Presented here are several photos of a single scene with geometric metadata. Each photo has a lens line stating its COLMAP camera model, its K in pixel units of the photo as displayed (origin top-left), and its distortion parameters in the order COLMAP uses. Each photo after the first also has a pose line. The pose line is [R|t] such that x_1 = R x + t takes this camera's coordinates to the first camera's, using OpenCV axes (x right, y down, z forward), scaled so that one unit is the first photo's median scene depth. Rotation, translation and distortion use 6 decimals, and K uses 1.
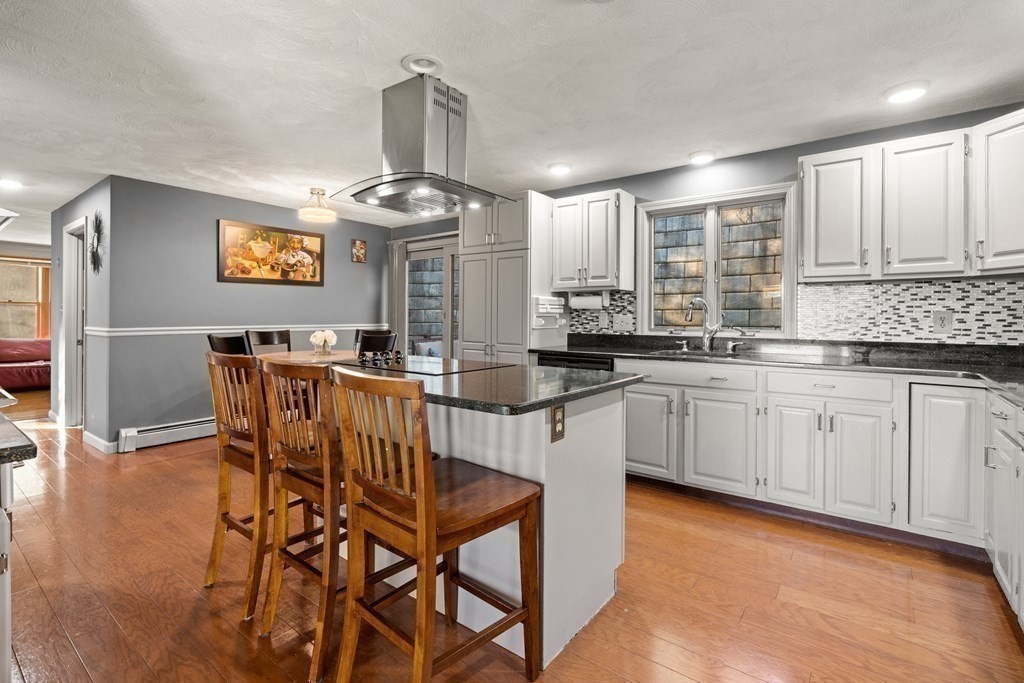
lens RADIAL K [[479.2, 0, 512.9], [0, 479.2, 313.8], [0, 0, 1]] dist [-0.000544, 0.000071]
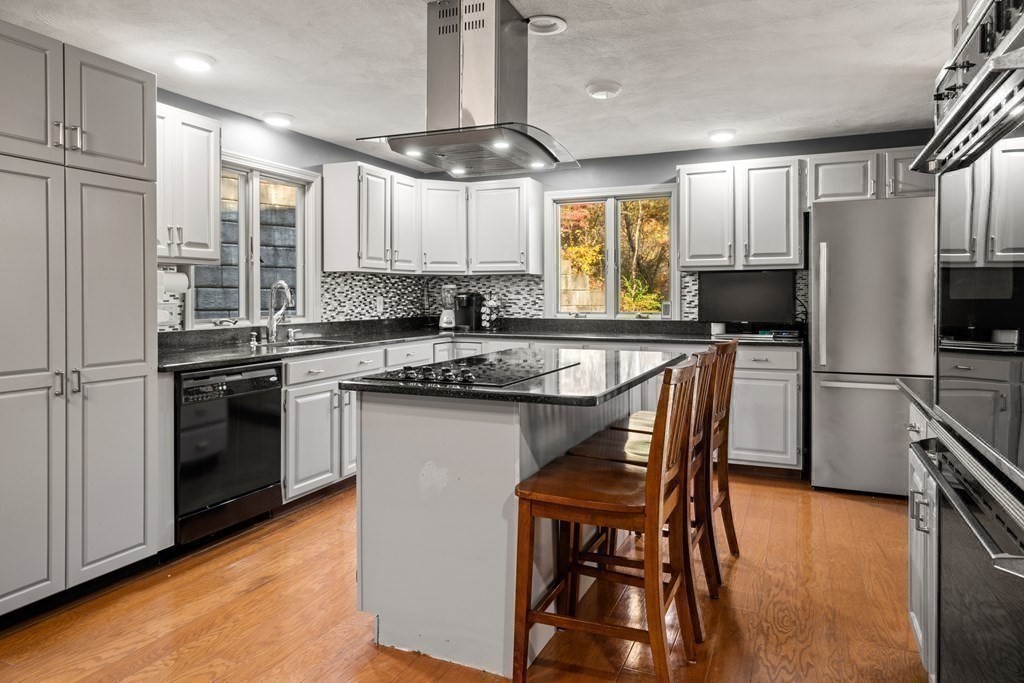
lens RADIAL K [[645.8, 0, 512.8], [0, 645.8, 300.7], [0, 0, 1]] dist [0.002771, 0.001294]
pose [[-0.232300, -0.010547, 0.972587, -0.901518], [-0.000766, 0.999943, 0.010660, -0.010602], [-0.972644, 0.001731, -0.232295, 0.900567]]
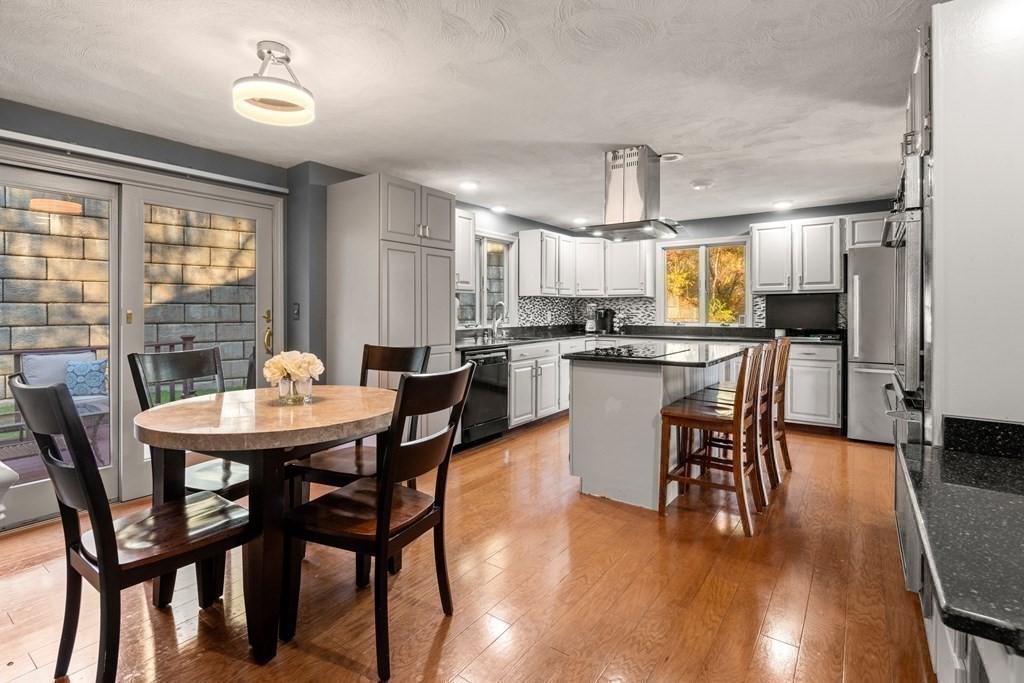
lens RADIAL K [[479.2, 0, 512.9], [0, 479.2, 313.8], [0, 0, 1]] dist [-0.000544, 0.000071]
pose [[-0.025503, -0.008616, 0.999638, -1.166787], [-0.001030, 0.999963, 0.008593, -0.009613], [-0.999674, -0.000811, -0.025511, 1.043500]]
